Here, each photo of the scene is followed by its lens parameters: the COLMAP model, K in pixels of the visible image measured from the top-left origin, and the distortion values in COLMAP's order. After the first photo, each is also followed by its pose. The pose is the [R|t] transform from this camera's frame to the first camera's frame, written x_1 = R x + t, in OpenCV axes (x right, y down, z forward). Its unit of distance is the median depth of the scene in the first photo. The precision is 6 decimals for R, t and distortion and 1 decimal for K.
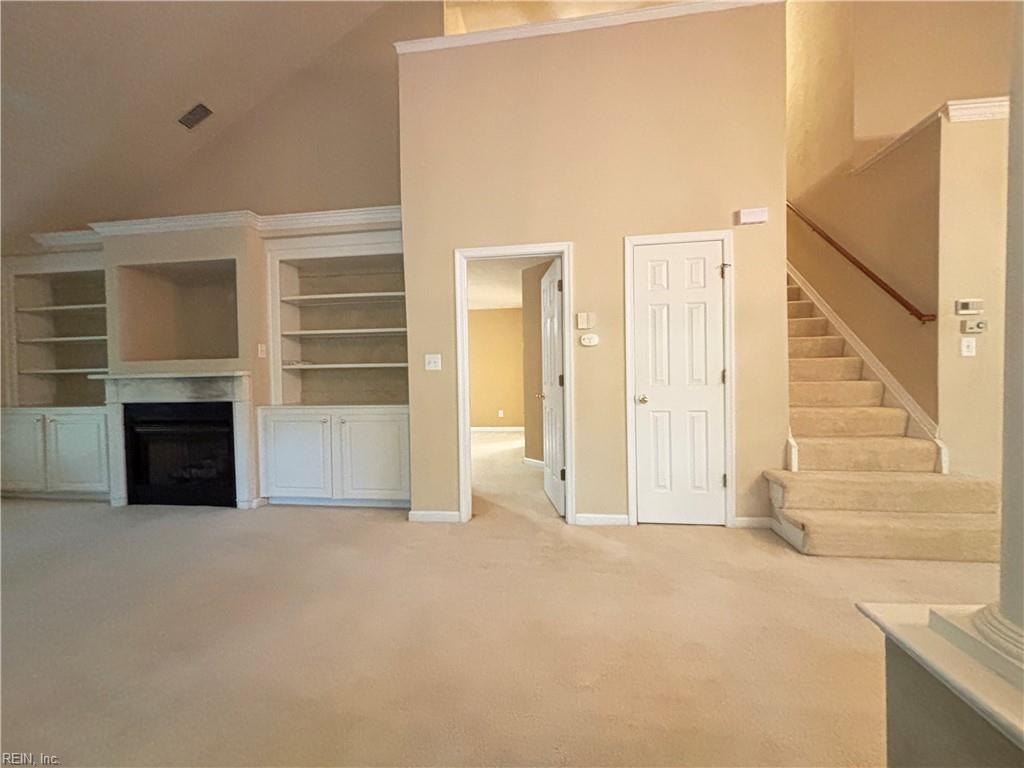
lens RADIAL K [[408.9, 0, 513.5], [0, 408.9, 382.8], [0, 0, 1]] dist [0.000789, -0.000163]
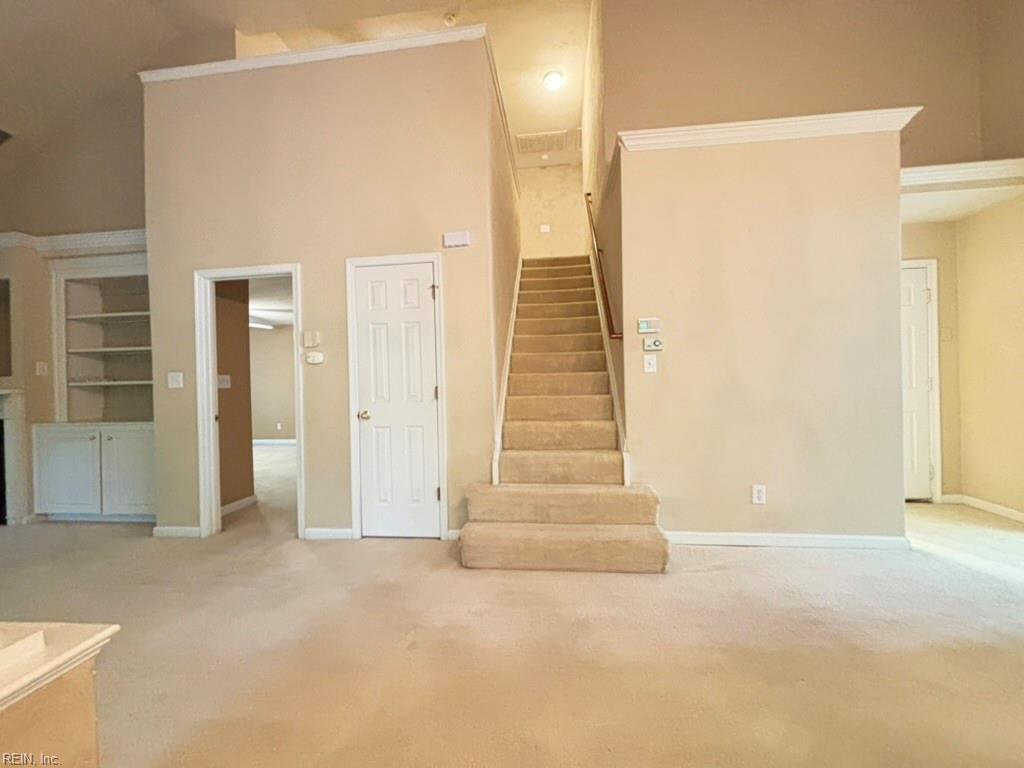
lens RADIAL K [[408.9, 0, 511.2], [0, 408.9, 382.7], [0, 0, 1]] dist [0.000789, -0.000163]
pose [[0.999895, -0.007027, 0.012647, 0.660928], [0.007271, 0.999787, -0.019301, -0.019022], [-0.012509, 0.019391, 0.999734, -0.034966]]
